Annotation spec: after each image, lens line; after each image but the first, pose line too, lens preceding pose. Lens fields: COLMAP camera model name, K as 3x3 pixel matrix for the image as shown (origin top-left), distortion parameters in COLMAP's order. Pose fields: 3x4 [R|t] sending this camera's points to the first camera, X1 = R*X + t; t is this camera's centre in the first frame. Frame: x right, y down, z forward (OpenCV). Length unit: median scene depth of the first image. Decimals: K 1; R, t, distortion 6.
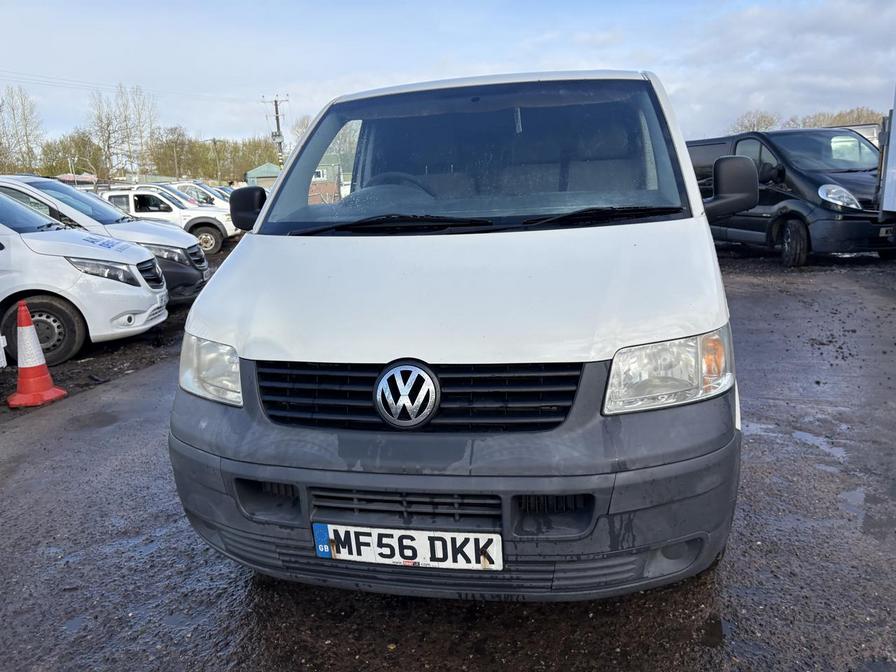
lens RADIAL K [[794.5, 0, 412.1], [0, 794.5, 335.7], [0, 0, 1]] dist [0.010960, -0.007366]
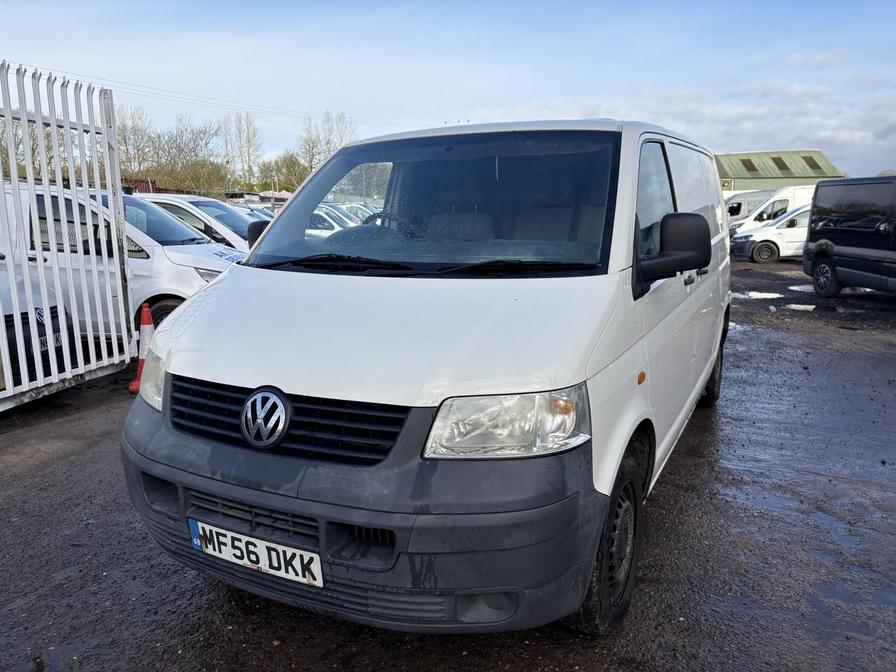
lens RADIAL K [[794.5, 0, 412.1], [0, 794.5, 335.7], [0, 0, 1]] dist [0.010960, -0.007366]
pose [[0.947349, 0.086306, -0.308351, 0.532438], [-0.091962, 0.995755, -0.003829, -0.057429], [0.306712, 0.031984, 0.951265, -0.015364]]
